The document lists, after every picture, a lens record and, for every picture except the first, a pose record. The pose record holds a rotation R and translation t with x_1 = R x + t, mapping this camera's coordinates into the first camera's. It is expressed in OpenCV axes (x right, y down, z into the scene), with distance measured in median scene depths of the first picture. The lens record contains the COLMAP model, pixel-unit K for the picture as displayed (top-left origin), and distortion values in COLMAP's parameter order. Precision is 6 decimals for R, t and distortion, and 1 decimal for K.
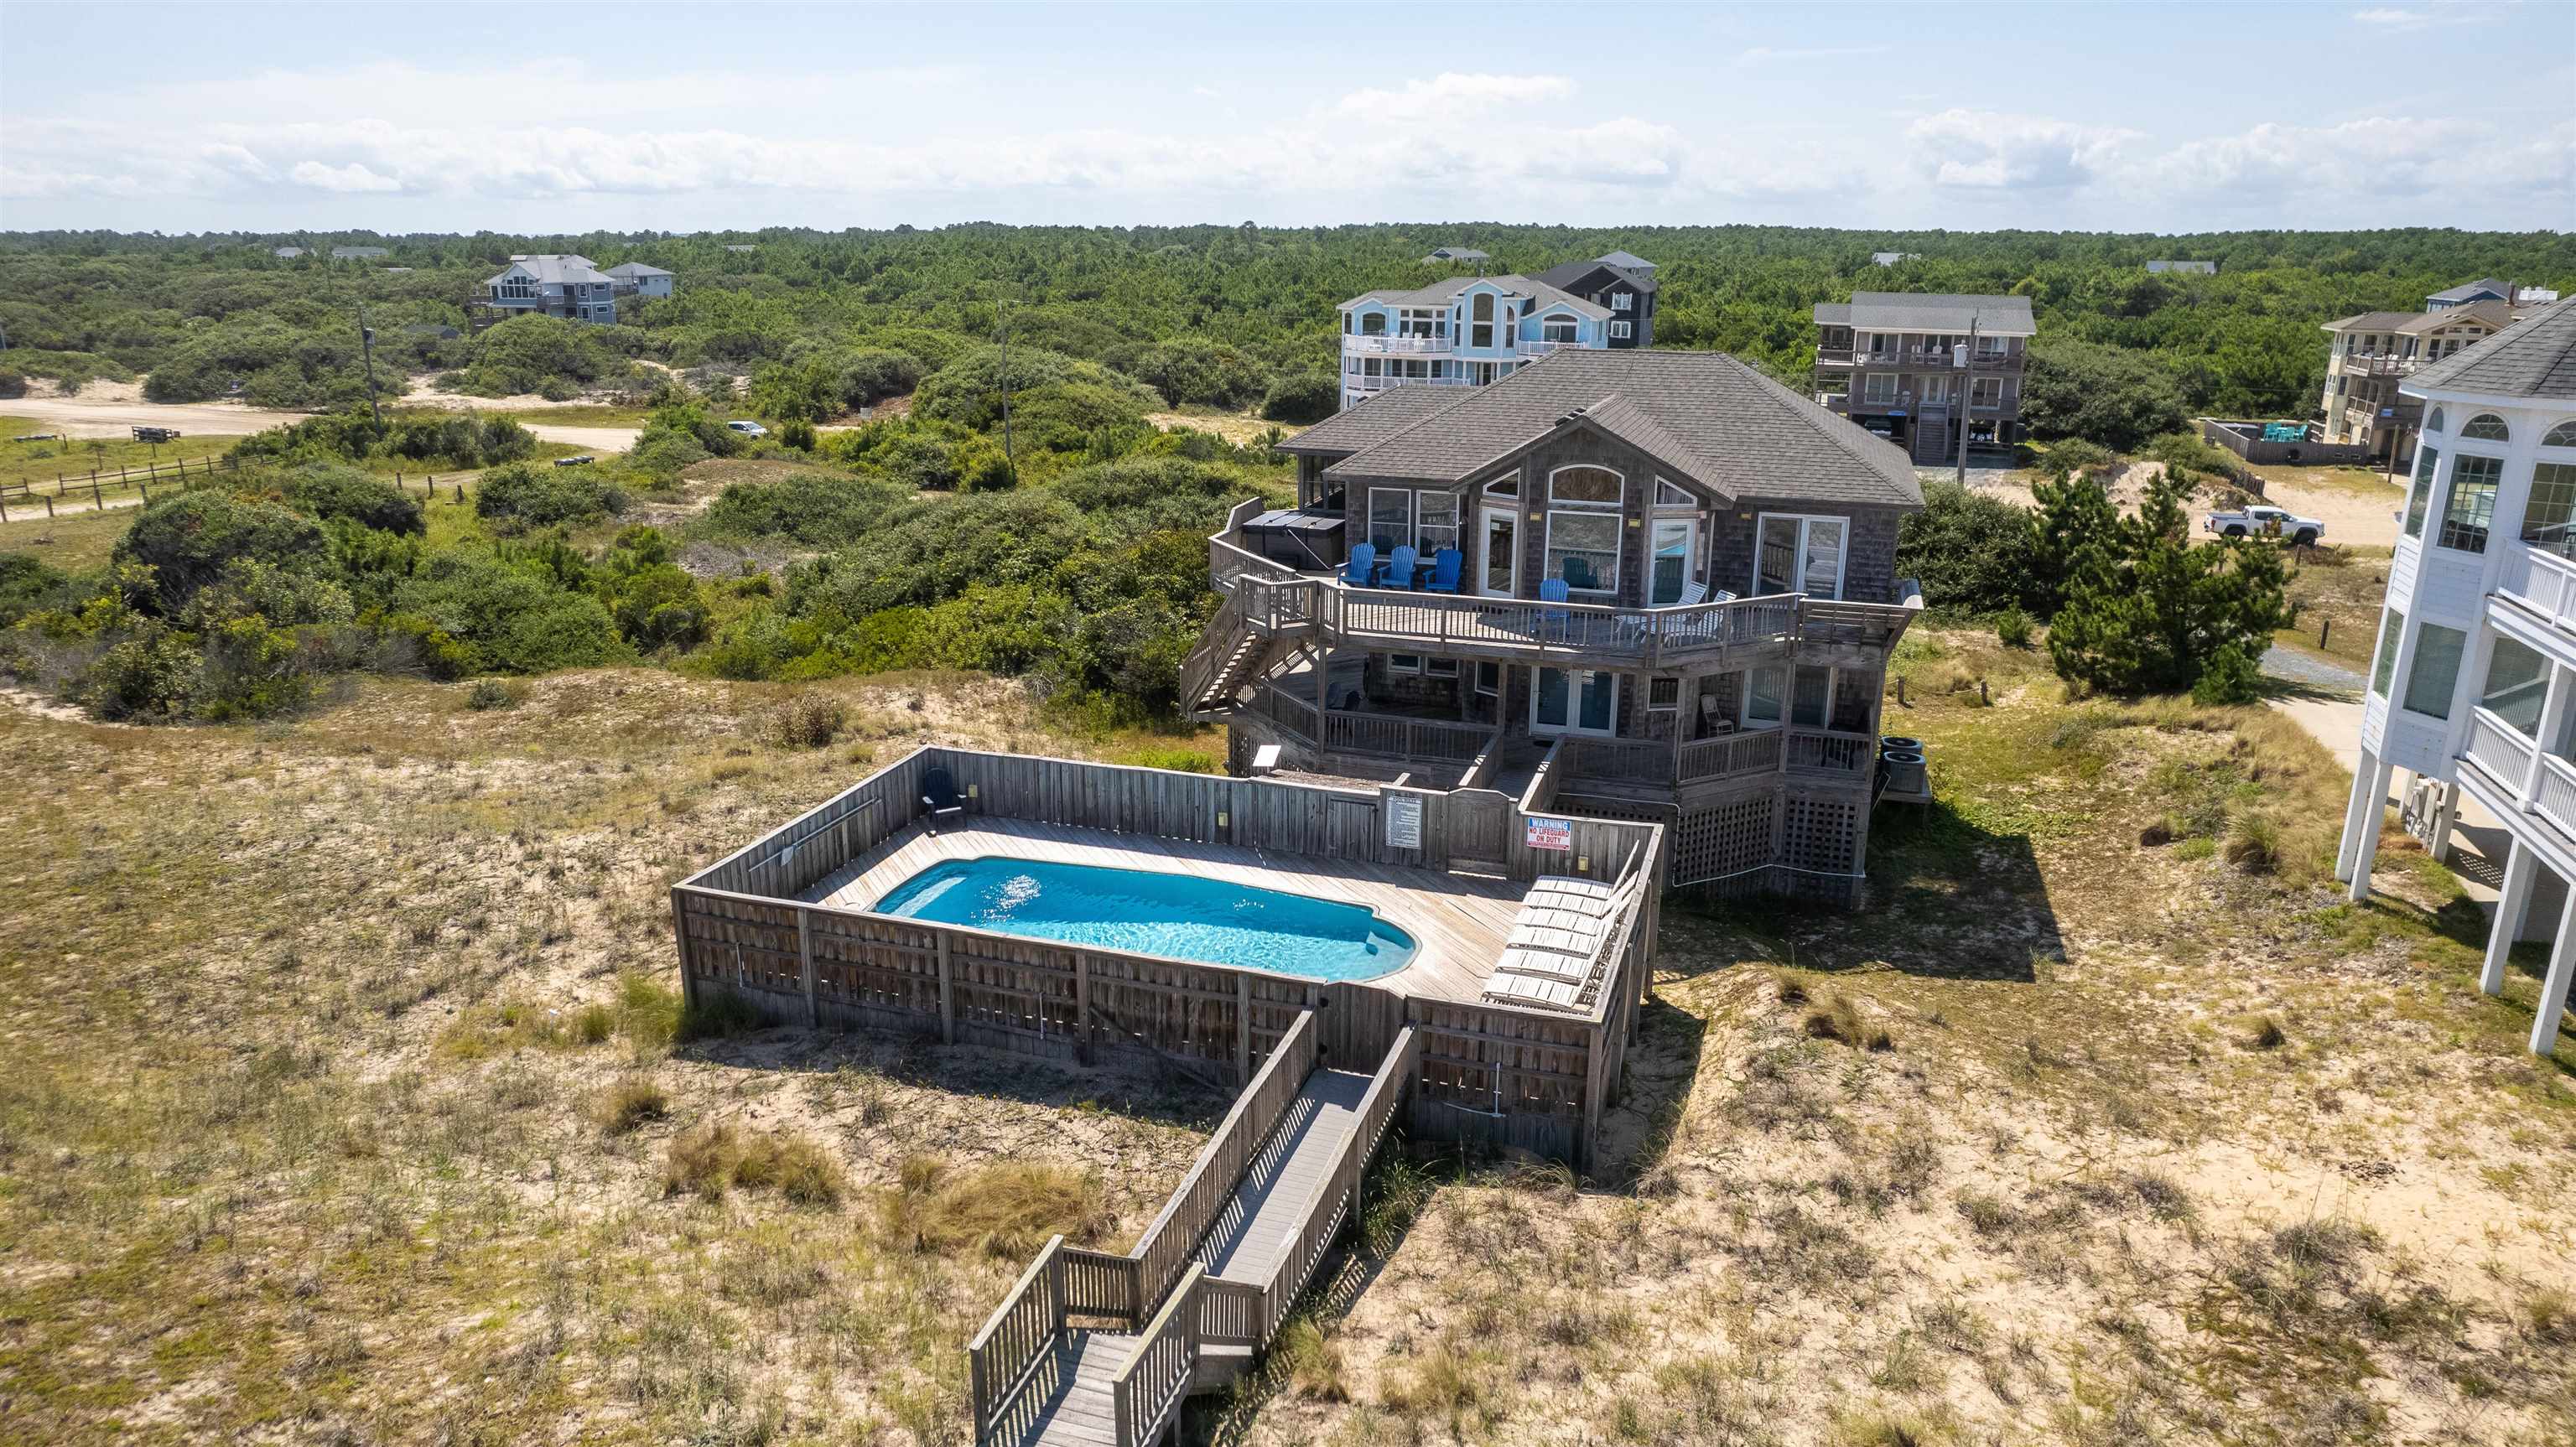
lens RADIAL K [[1653.1, 0, 1281.4], [0, 1653.1, 721.4], [0, 0, 1]] dist [-0.082217, 0.069637]
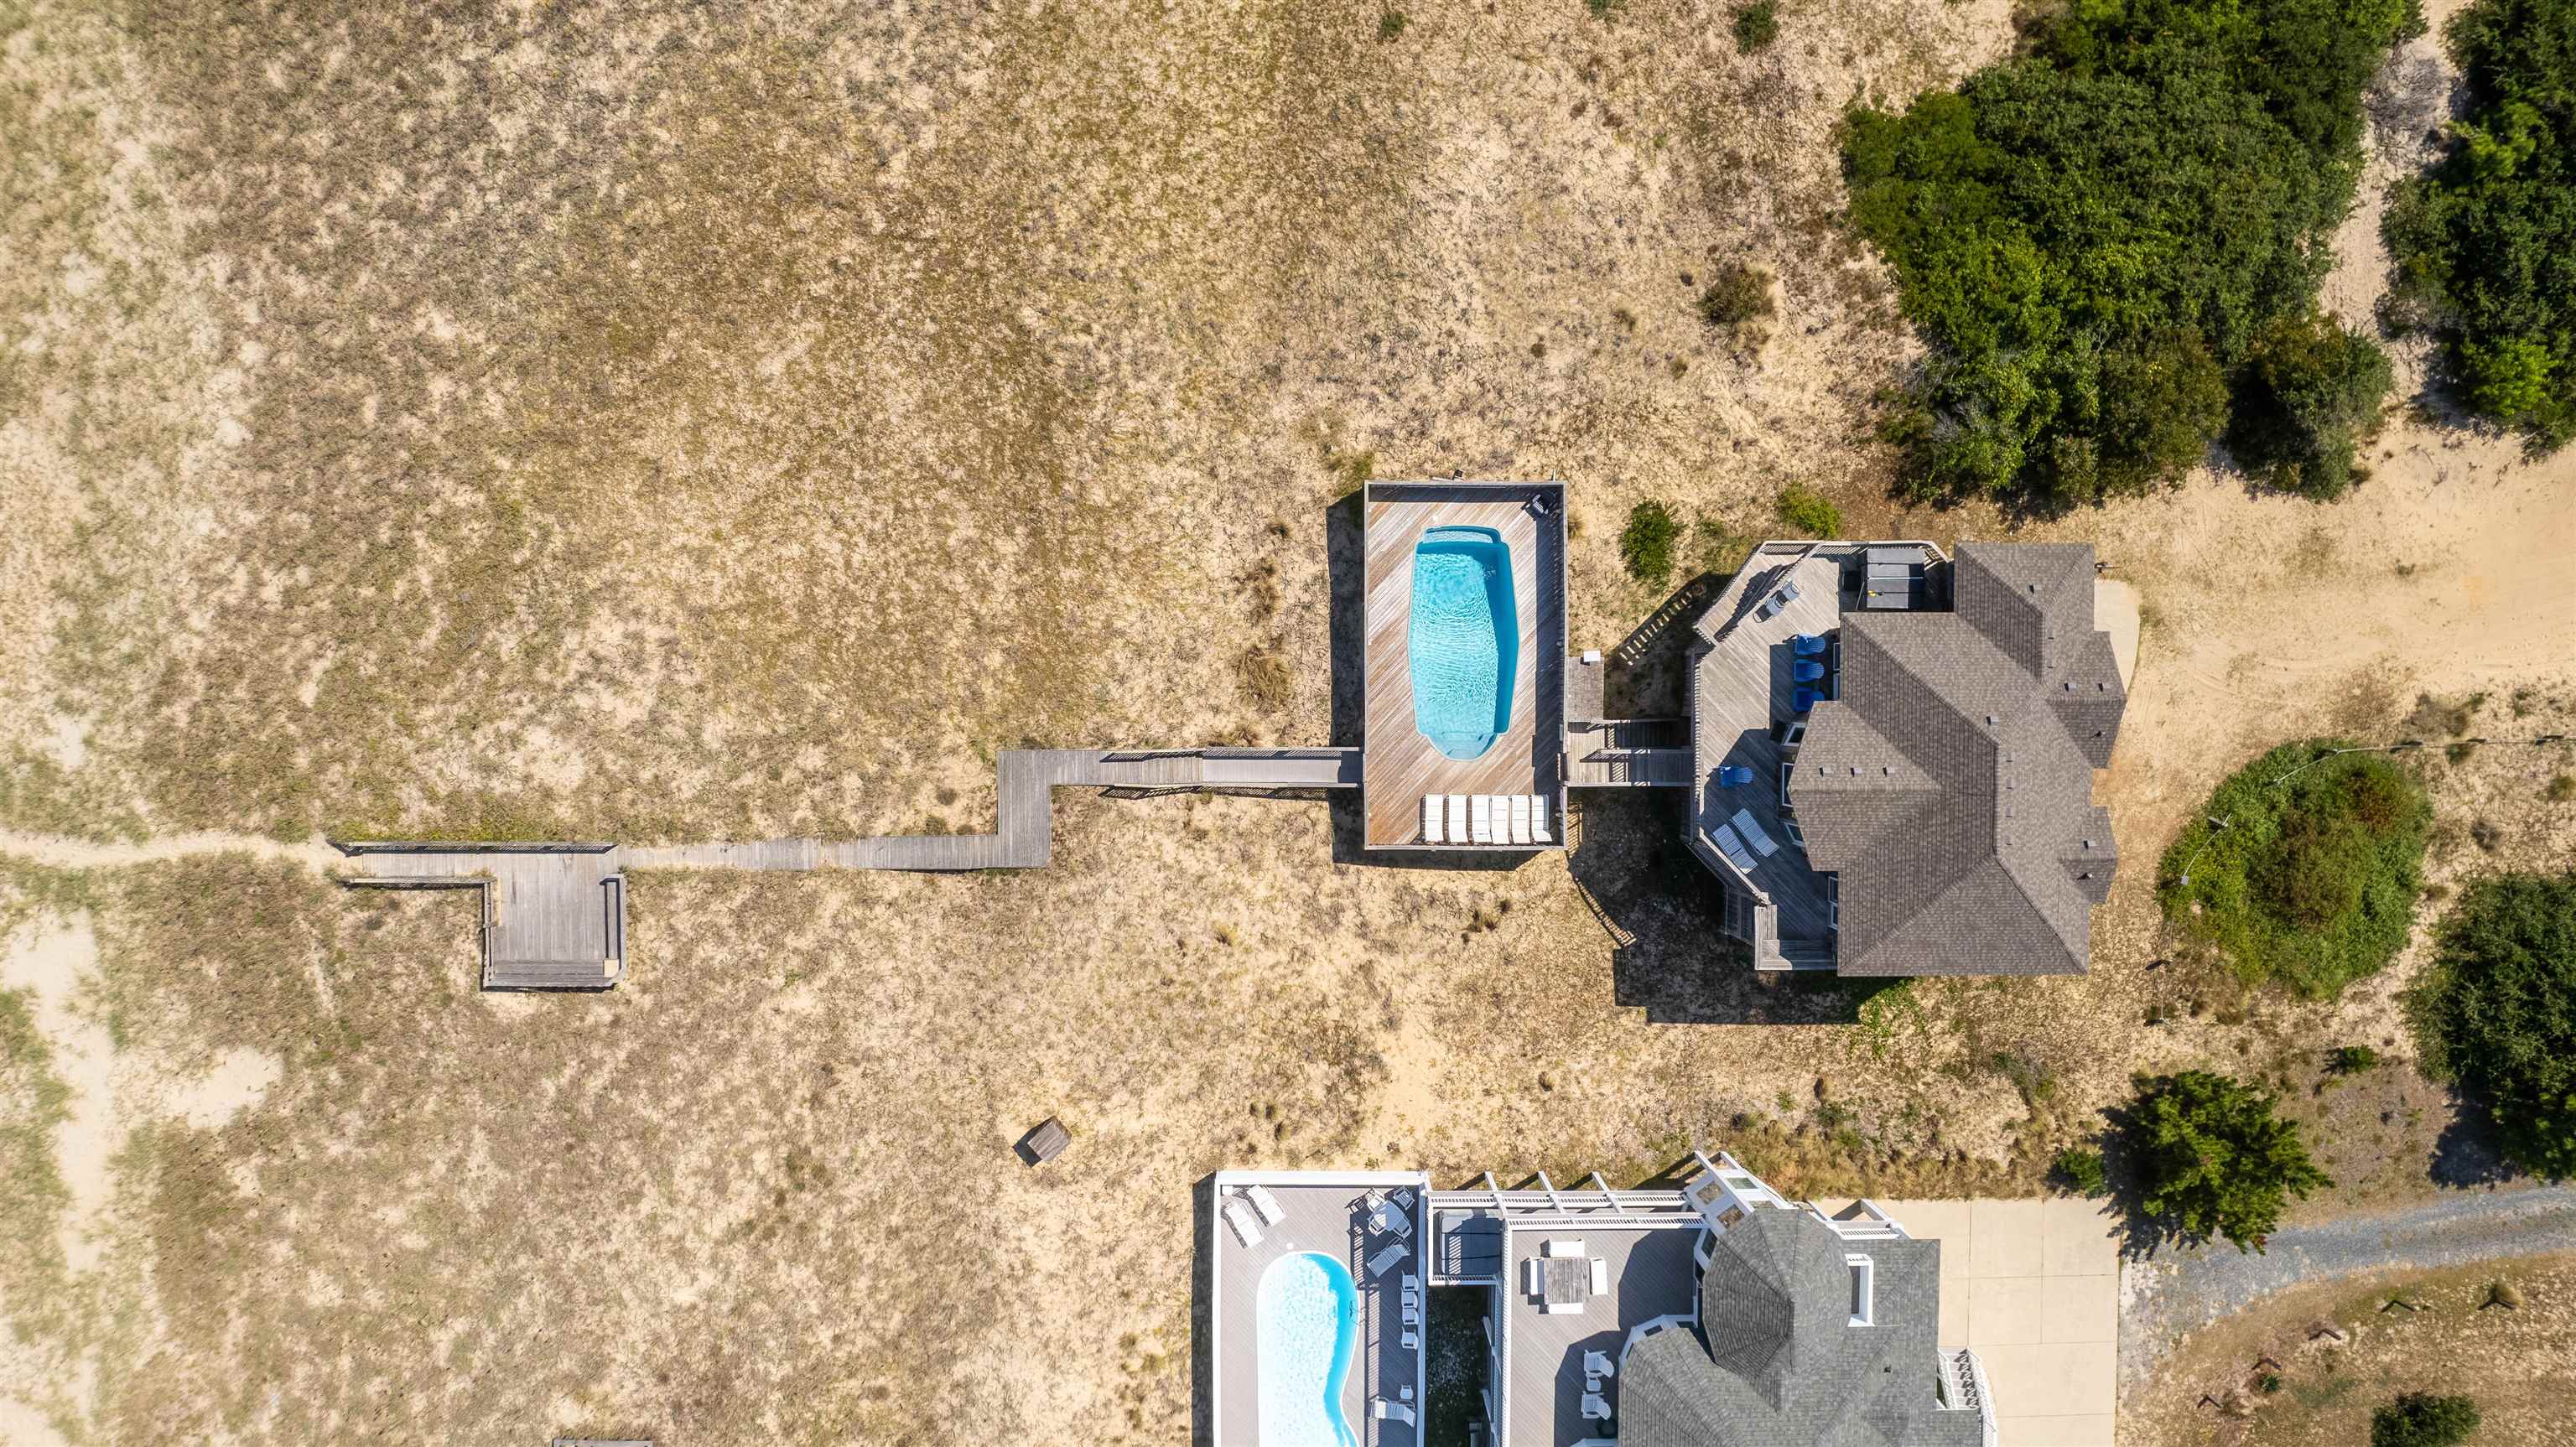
lens RADIAL K [[1668.2, 0, 1277.8], [0, 1668.2, 732.1], [0, 0, 1]] dist [-0.075243, 0.065675]
pose [[0.312504, 0.949848, 0.011391, -0.067696], [-0.261042, 0.074342, 0.962461, -1.946393], [0.913345, -0.303746, 0.271182, 0.066347]]
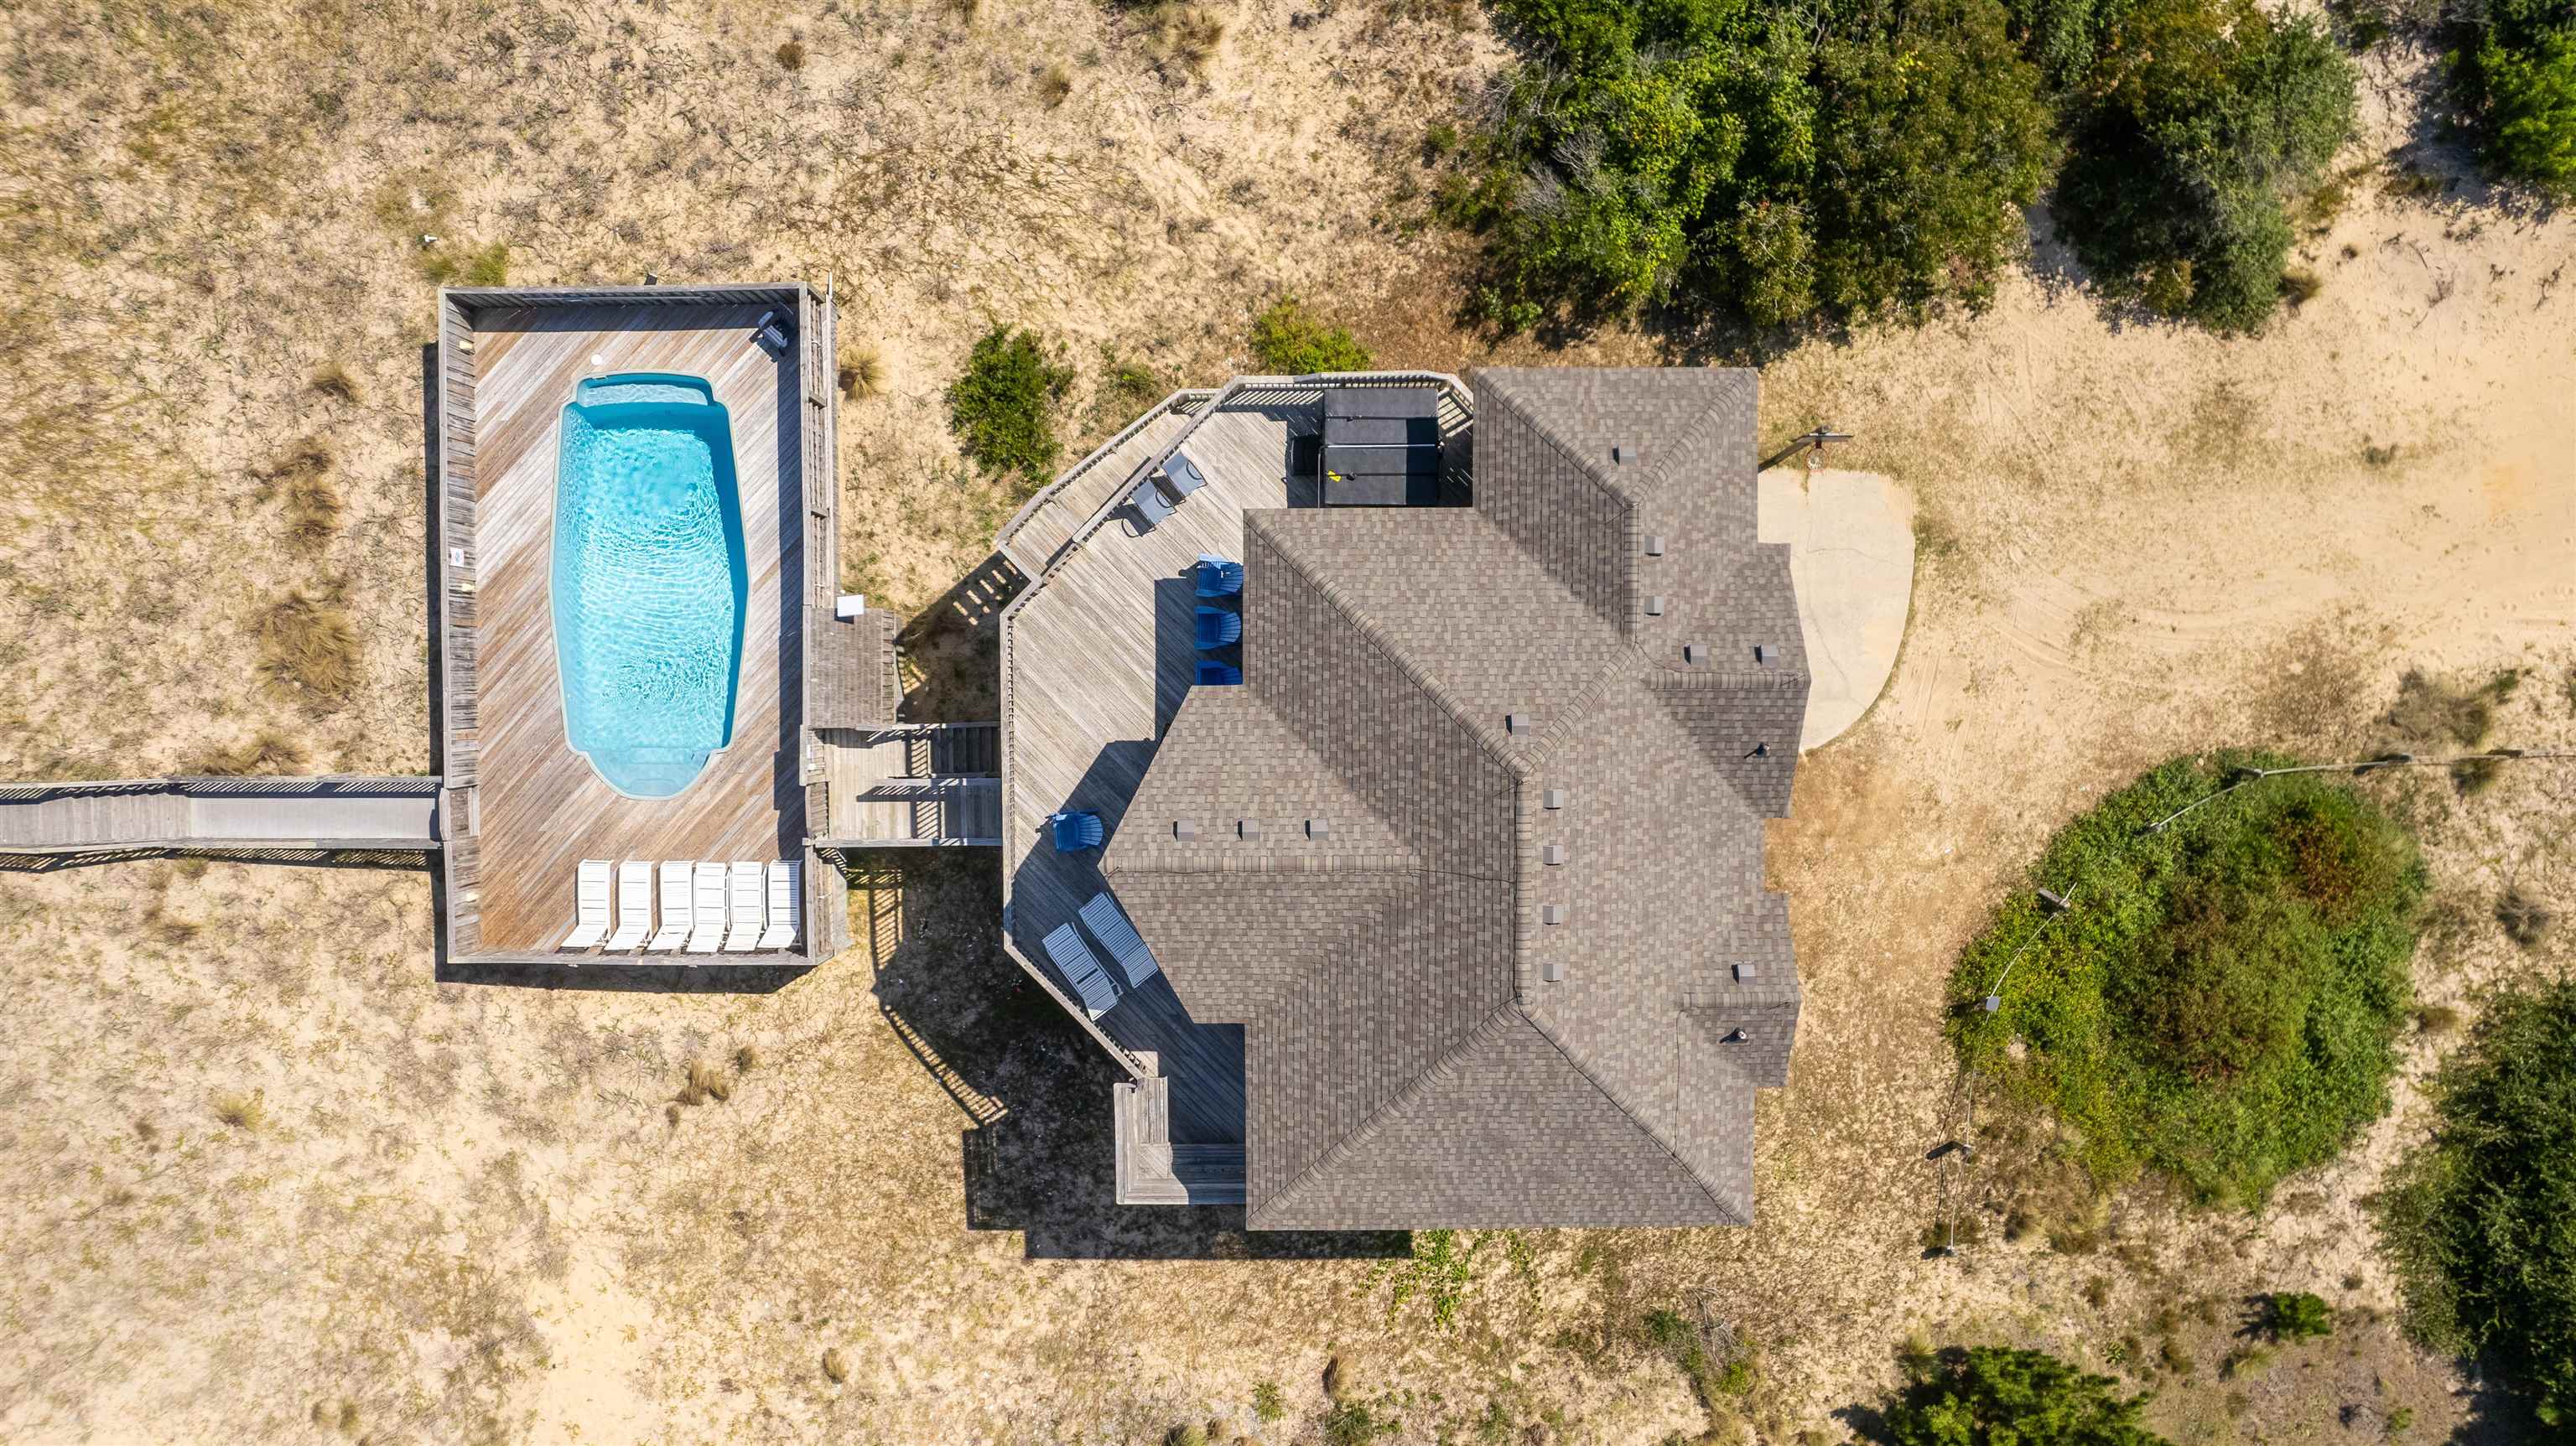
lens RADIAL K [[1609.6, 0, 1313.2], [0, 1609.6, 733.6], [0, 0, 1]] dist [-0.067608, 0.057494]
pose [[0.316365, 0.948503, 0.015990, 0.160846], [-0.266198, 0.072585, 0.961182, -1.133728], [0.910523, -0.308341, 0.275453, 1.016958]]
